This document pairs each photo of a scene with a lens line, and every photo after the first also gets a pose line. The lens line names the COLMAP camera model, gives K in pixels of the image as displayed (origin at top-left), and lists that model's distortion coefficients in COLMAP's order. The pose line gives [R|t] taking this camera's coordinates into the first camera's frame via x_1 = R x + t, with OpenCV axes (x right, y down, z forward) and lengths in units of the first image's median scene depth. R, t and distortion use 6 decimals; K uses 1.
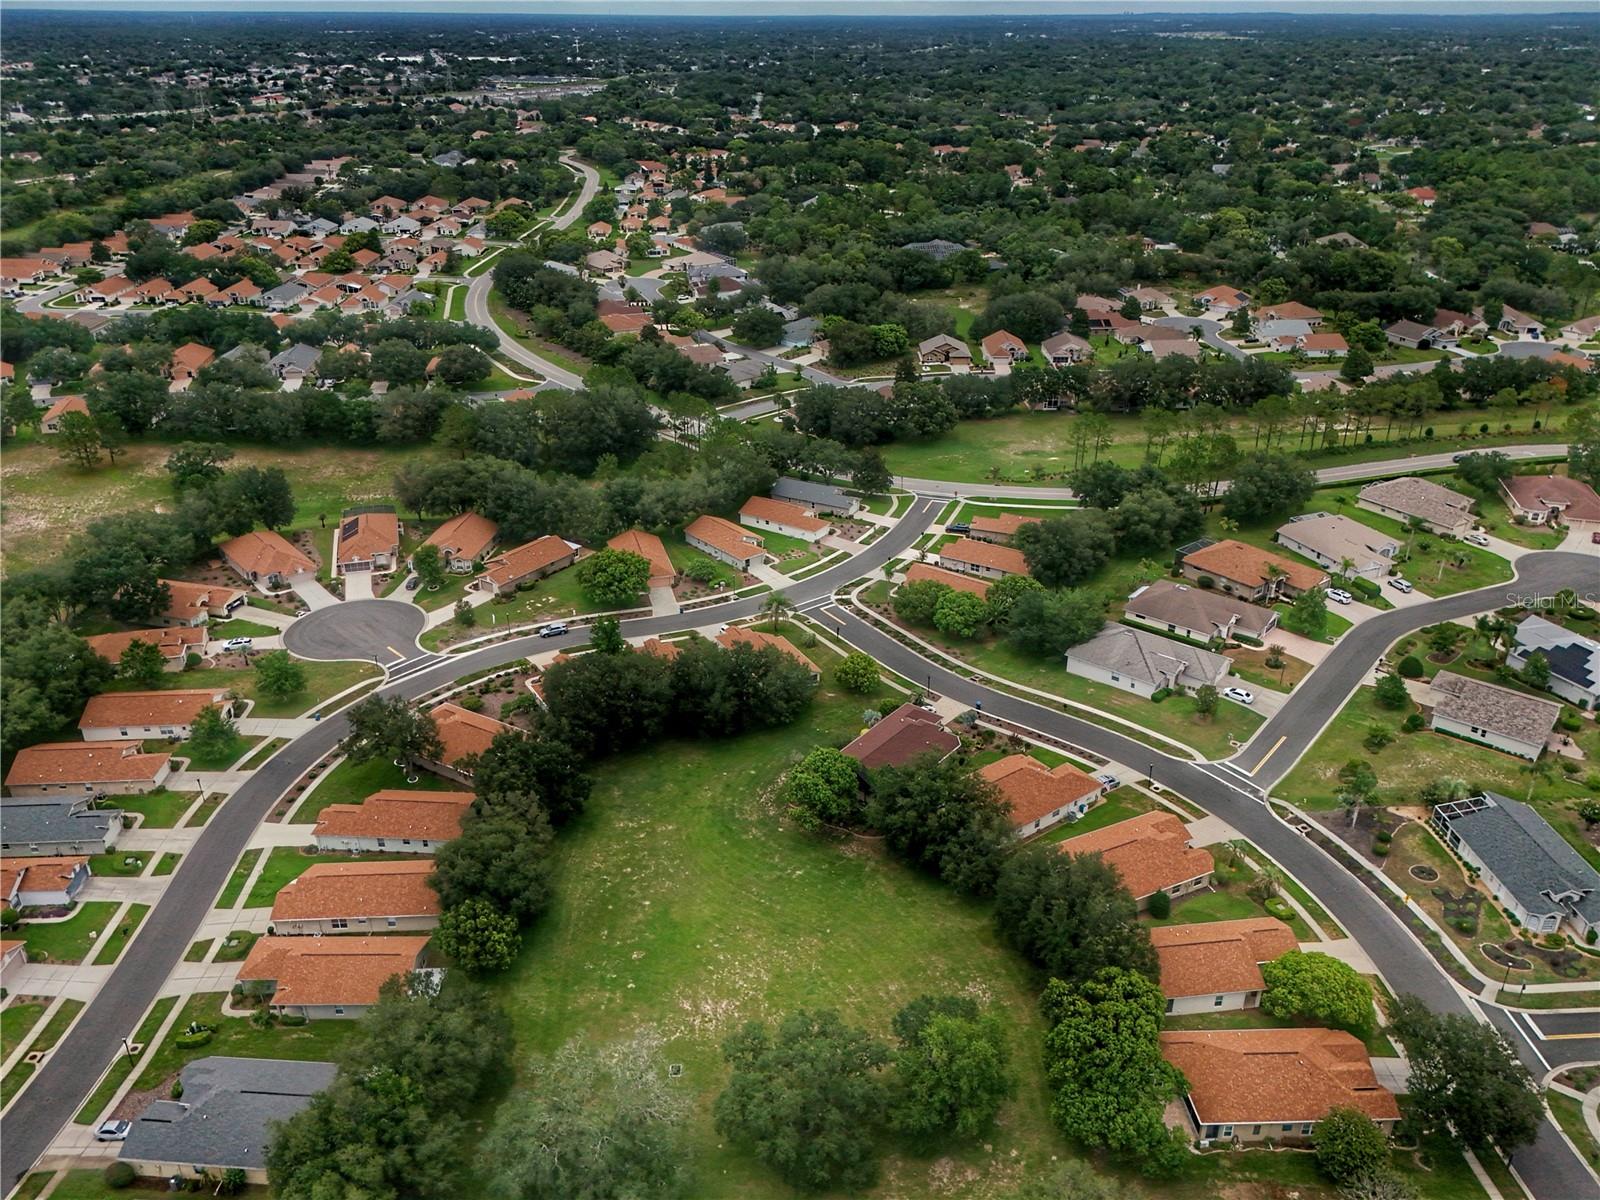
lens RADIAL K [[1208.3, 0, 800.0], [0, 1208.3, 600.0], [0, 0, 1]] dist [0.081863, -0.081565]
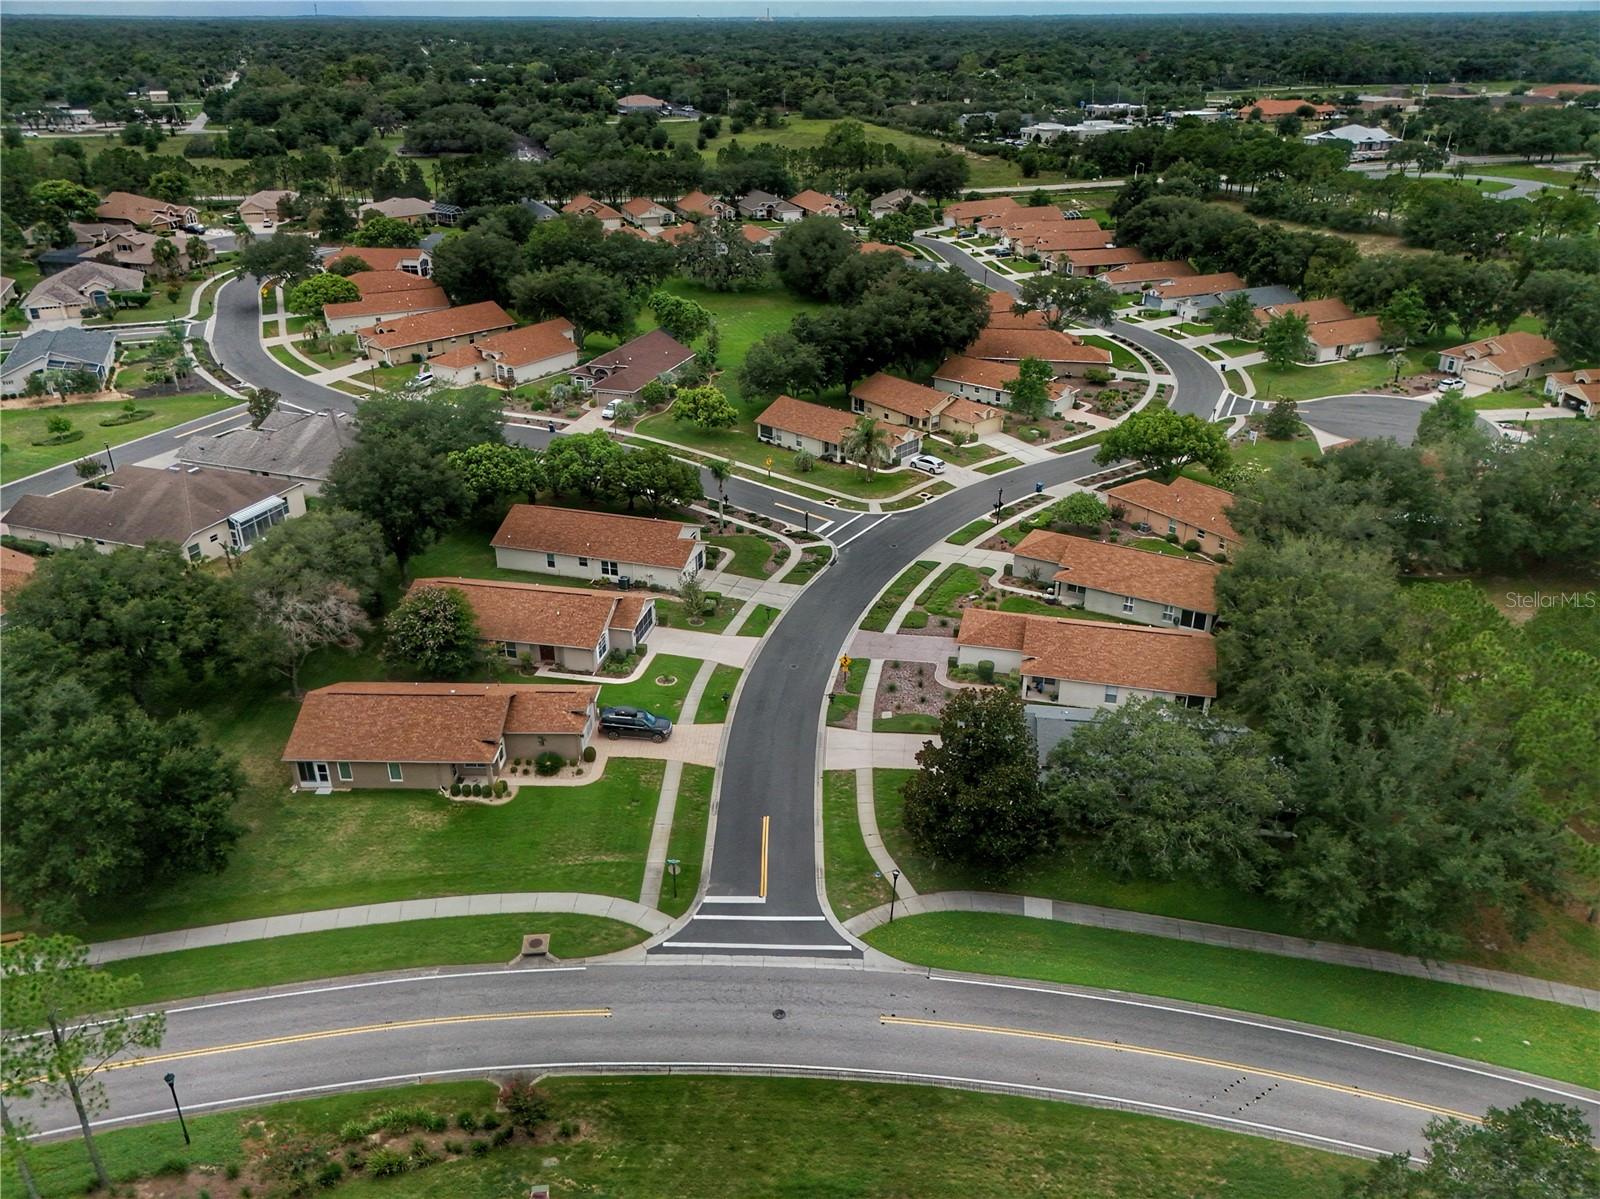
lens RADIAL K [[1208.3, 0, 800.0], [0, 1208.3, 599.5], [0, 0, 1]] dist [0.081863, -0.081565]
pose [[-0.942455, 0.145344, -0.301087, 0.180353], [-0.144691, 0.634543, 0.759223, -0.345936], [0.301401, 0.759098, -0.576999, 1.154208]]
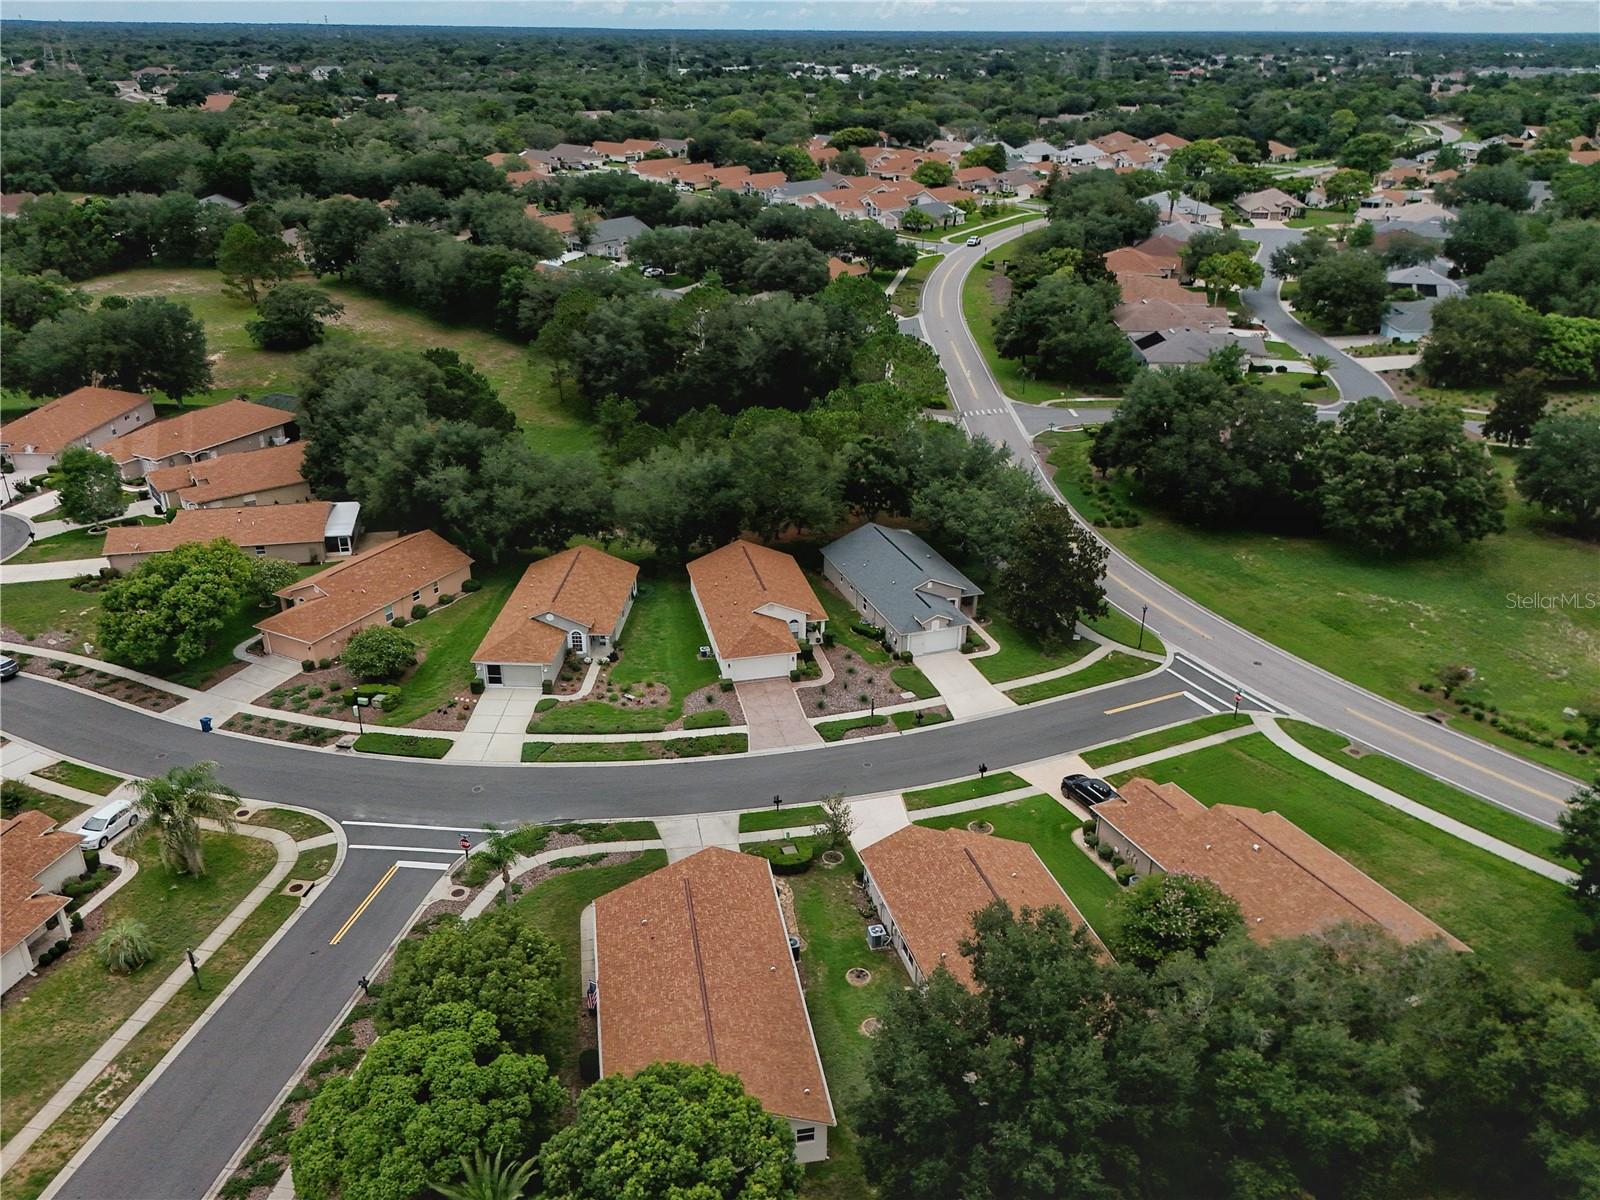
lens RADIAL K [[1208.3, 0, 800.0], [0, 1208.3, 600.0], [0, 0, 1]] dist [0.081863, -0.081565]
pose [[0.730481, 0.292678, -0.617039, 0.251553], [-0.302501, 0.948710, 0.091883, -0.111615], [0.612283, 0.119536, 0.781550, 0.669048]]
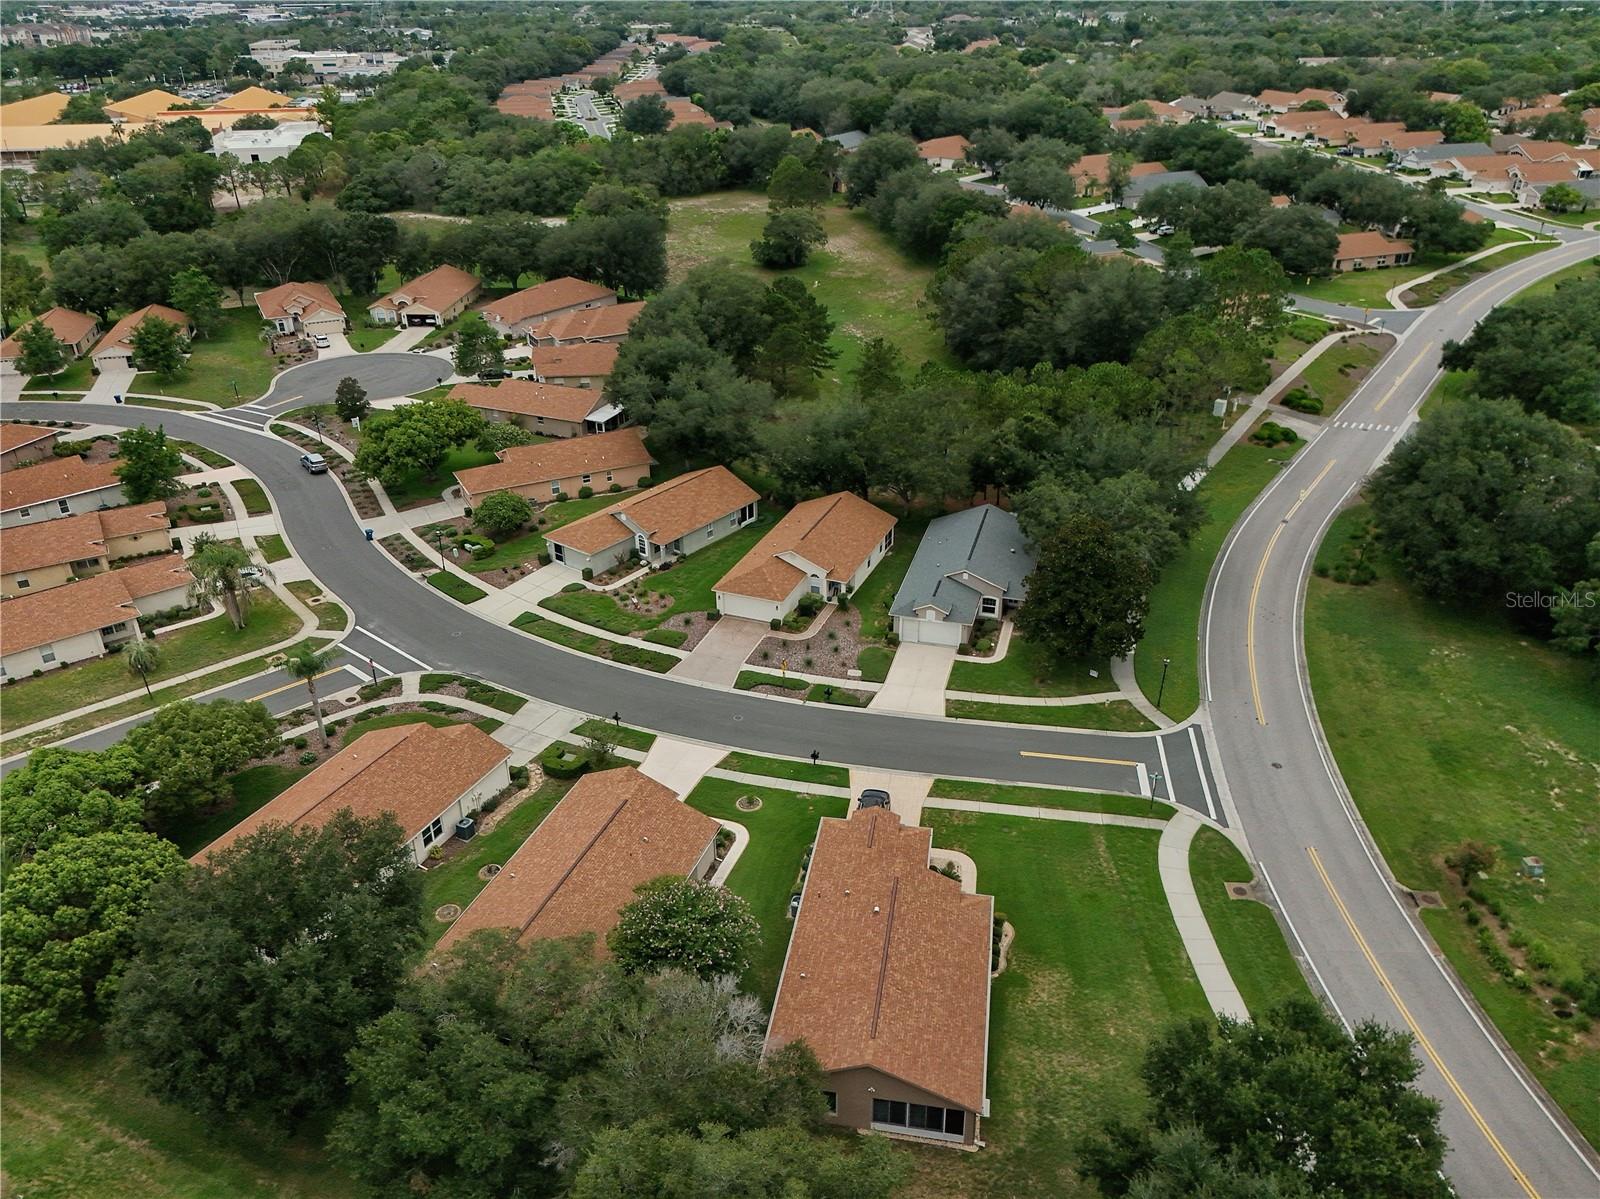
lens RADIAL K [[1184.6, 0, 808.1], [0, 1184.6, 600.9], [0, 0, 1]] dist [0.068760, -0.065133]
pose [[0.204482, 0.452277, -0.868120, 0.350373], [-0.418572, 0.842089, 0.340122, -0.192783], [0.884864, 0.293822, 0.361502, 0.836435]]
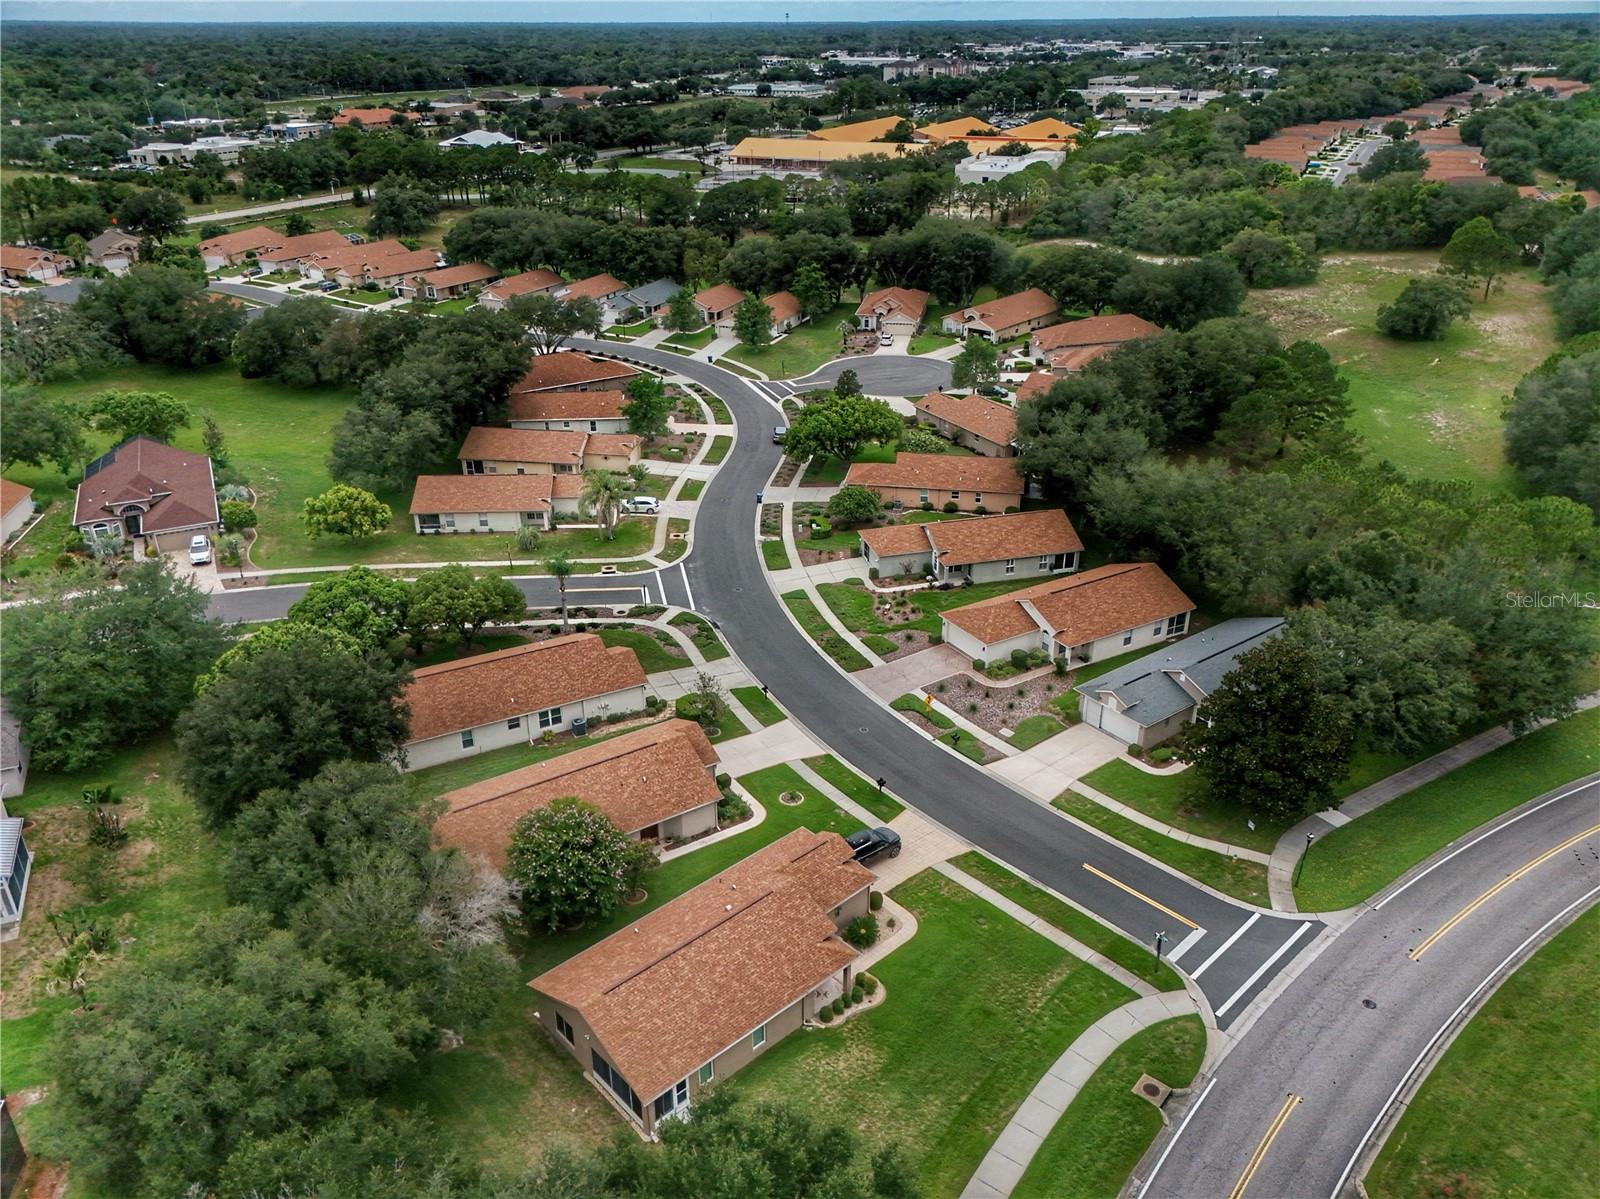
lens RADIAL K [[1184.6, 0, 808.1], [0, 1184.6, 600.9], [0, 0, 1]] dist [0.068760, -0.065133]
pose [[-0.433435, 0.395472, -0.809775, 0.342658], [-0.388759, 0.728605, 0.563916, -0.258632], [0.813020, 0.559228, -0.162059, 0.971180]]
